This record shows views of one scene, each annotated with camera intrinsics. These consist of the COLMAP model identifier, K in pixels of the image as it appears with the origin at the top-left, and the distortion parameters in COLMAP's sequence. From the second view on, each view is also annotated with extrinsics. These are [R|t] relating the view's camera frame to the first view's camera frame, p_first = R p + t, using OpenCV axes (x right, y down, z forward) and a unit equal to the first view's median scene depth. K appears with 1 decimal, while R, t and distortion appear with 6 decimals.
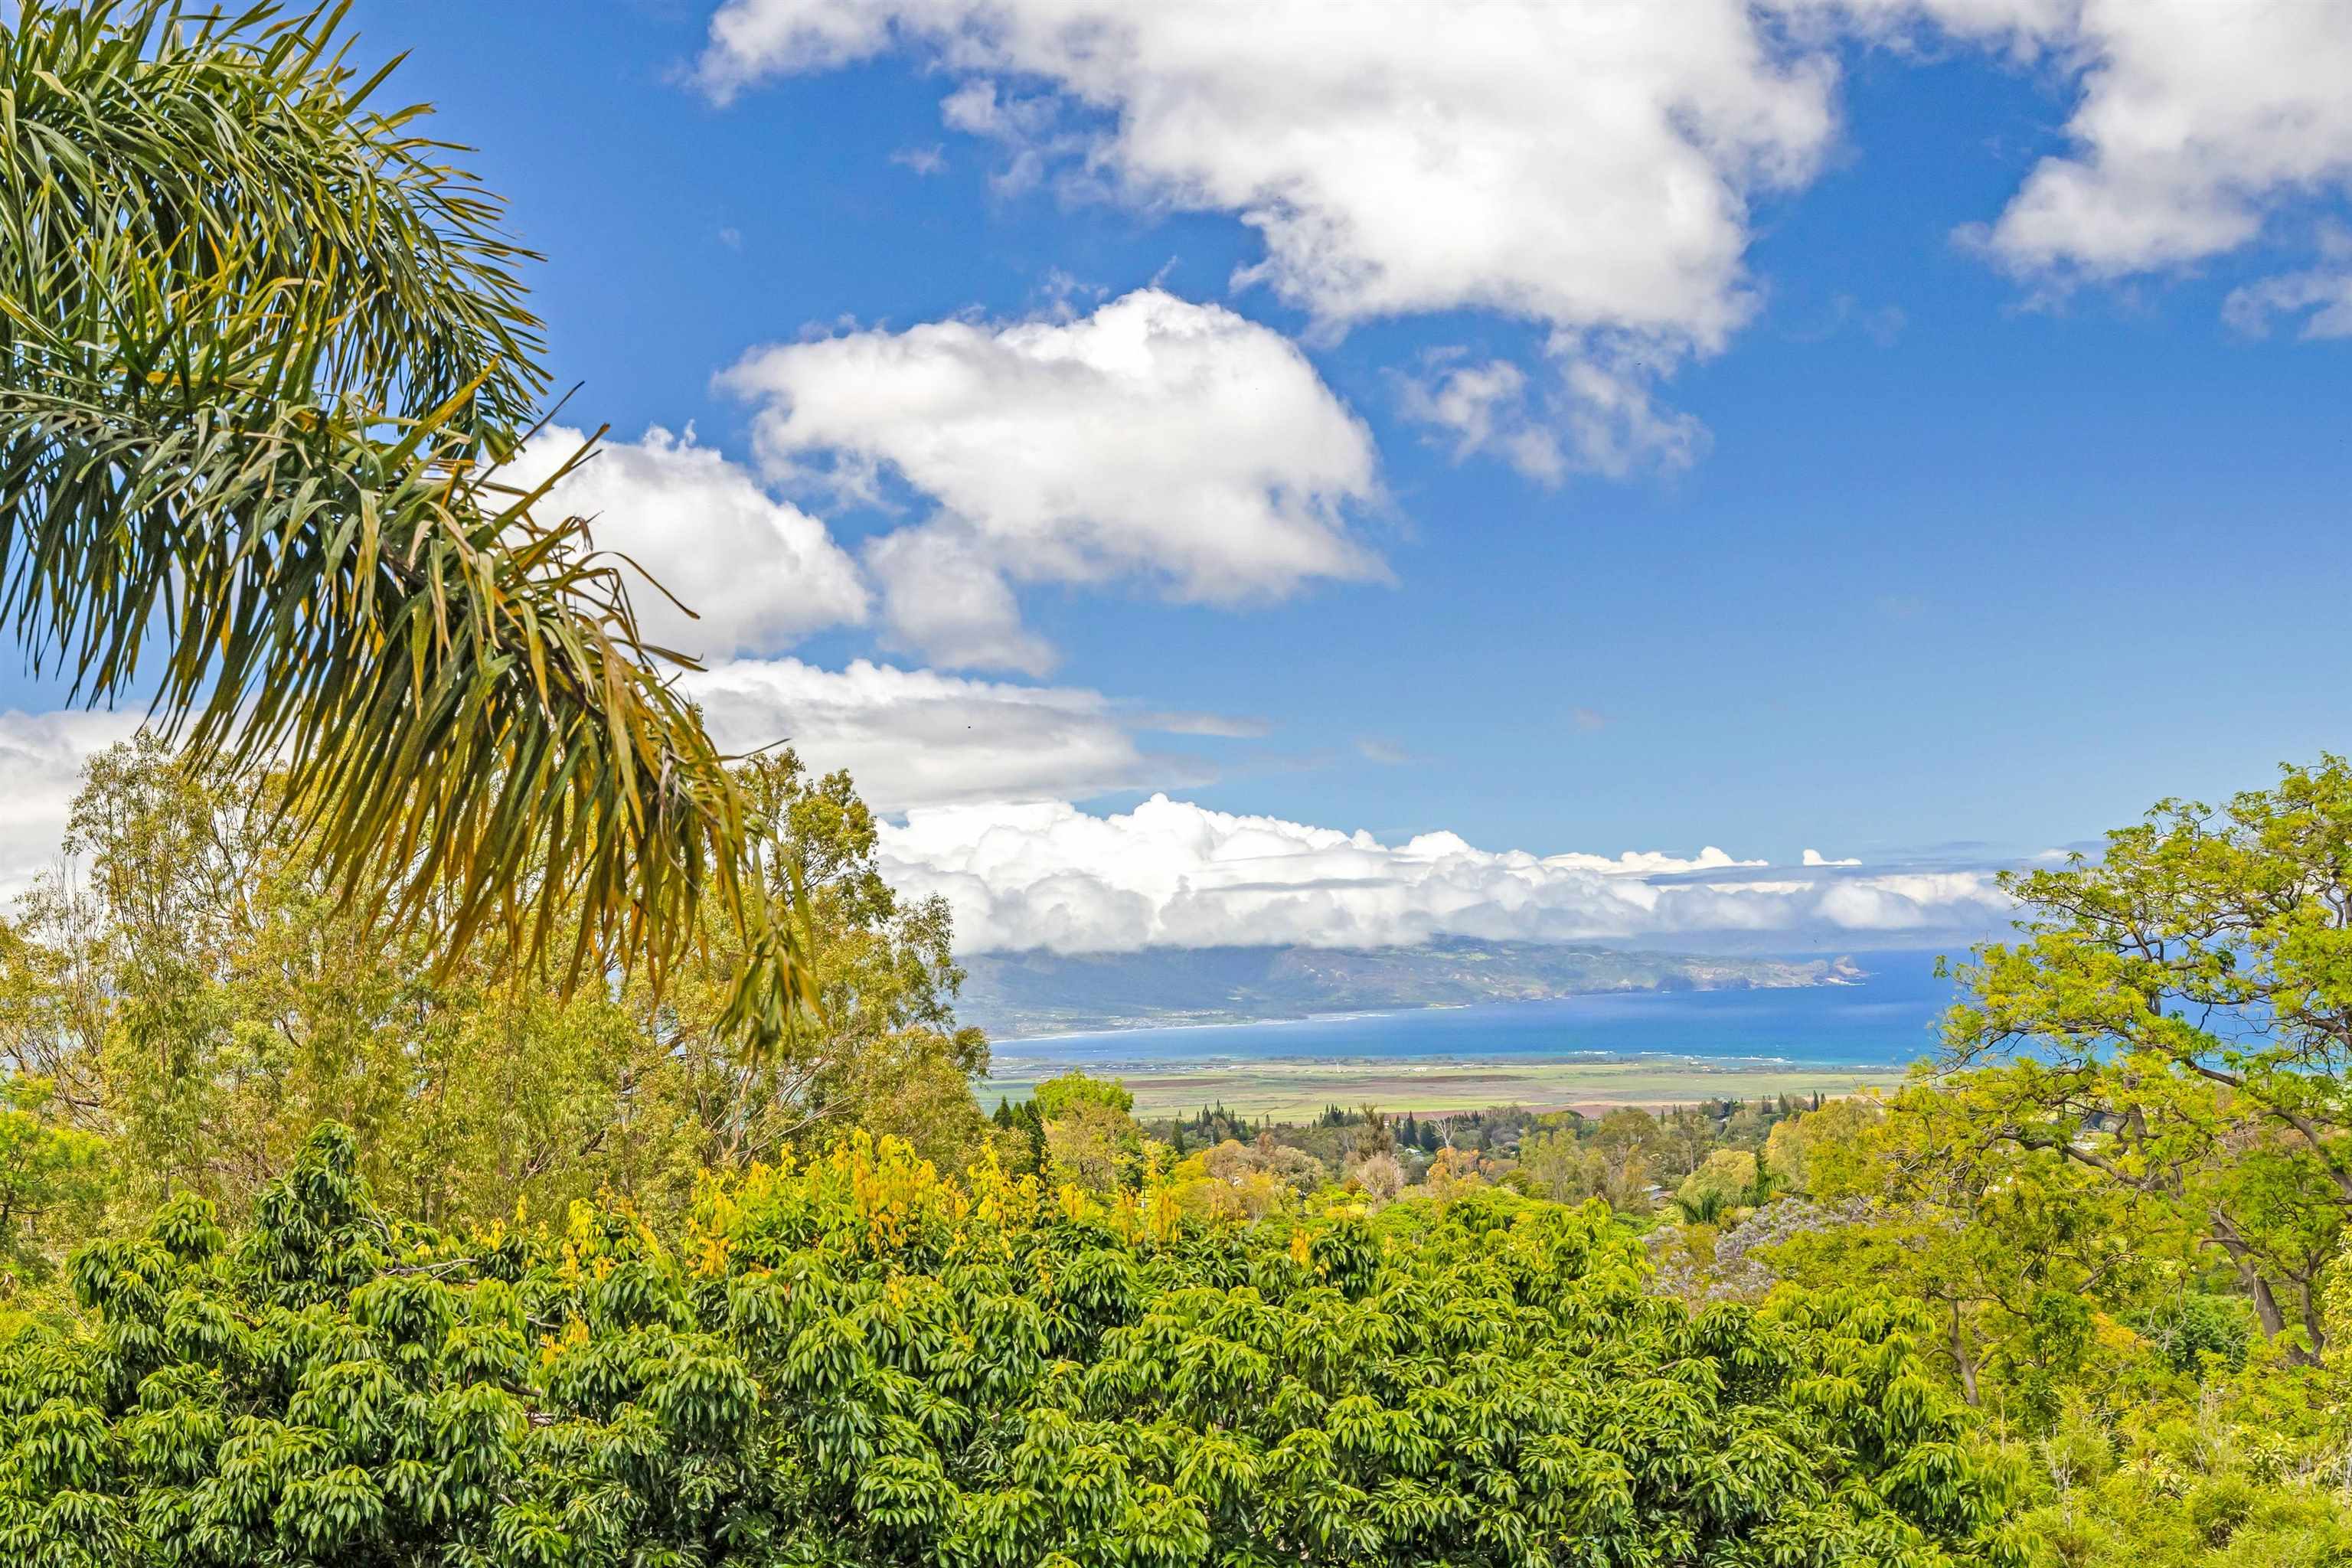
lens RADIAL K [[3140.5, 0, 1165.1], [0, 3140.5, 854.4], [0, 0, 1]] dist [0.049799, 0.000000]
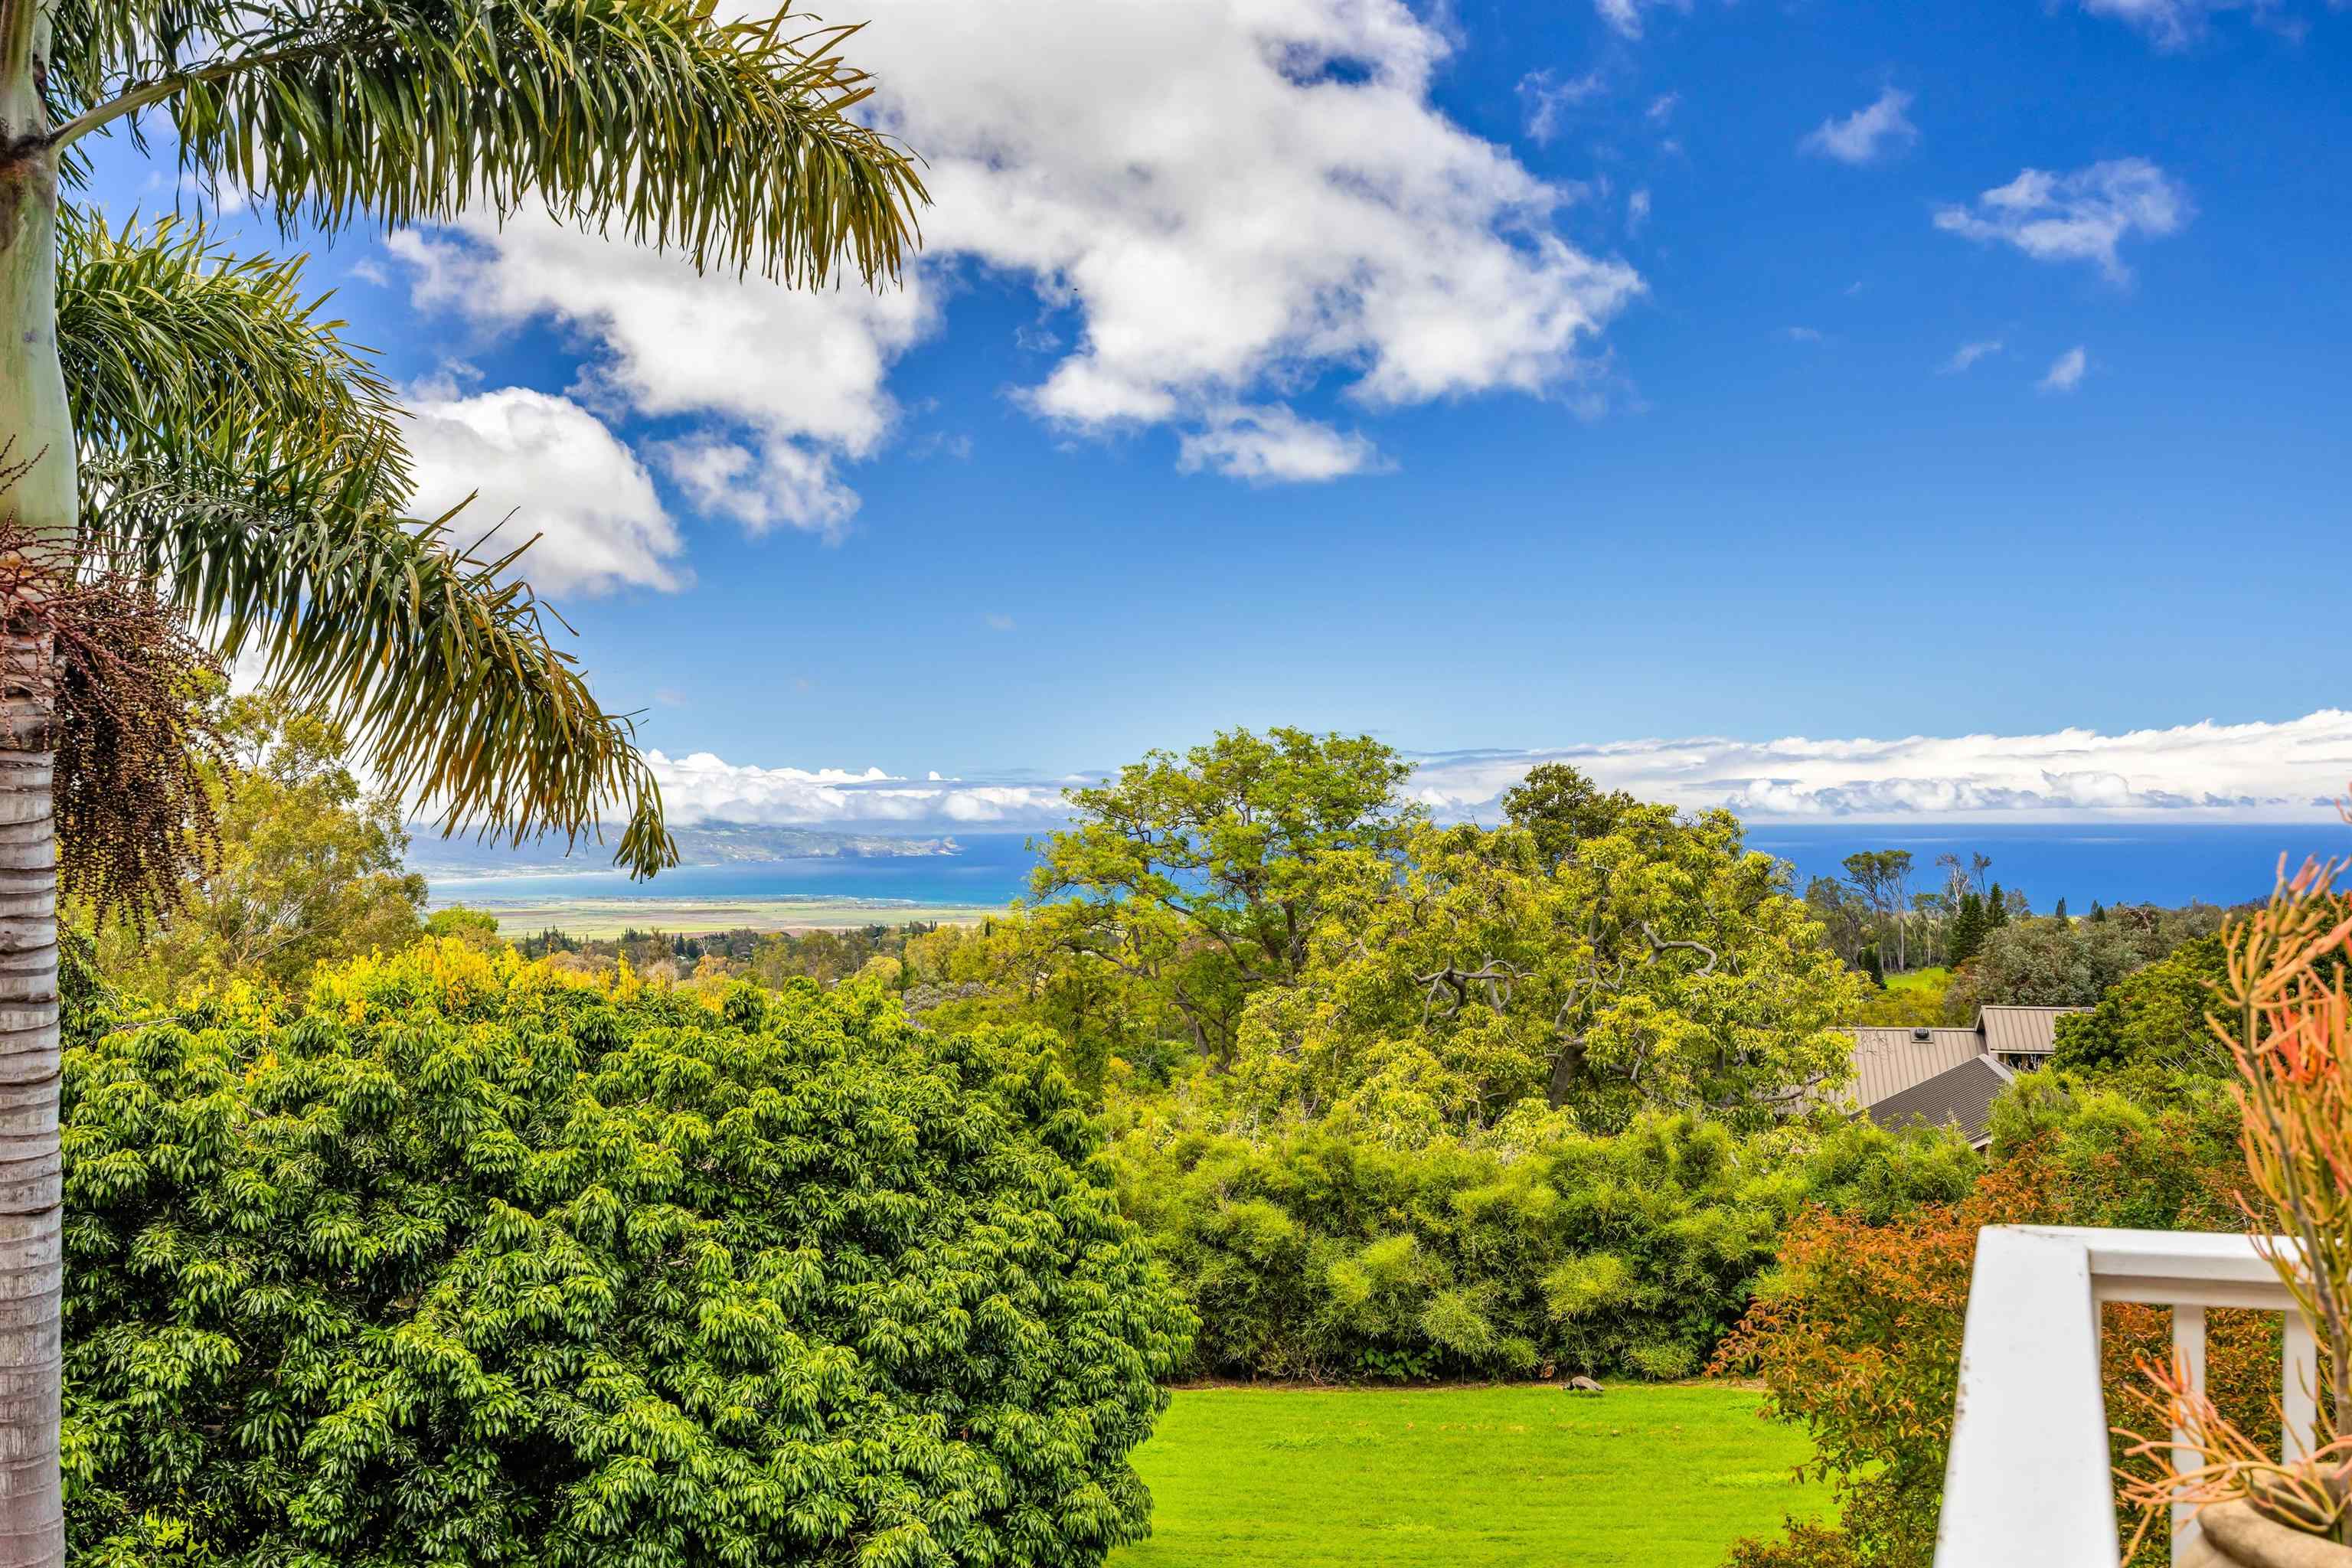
lens RADIAL K [[2439.2, 0, 1189.7], [0, 2439.2, 775.2], [0, 0, 1]] dist [0.135362, 0.000000]
pose [[0.916736, 0.029296, 0.398418, -0.245135], [-0.031301, 0.999509, -0.001472, -0.002214], [-0.398266, -0.011122, 0.917203, -0.288463]]
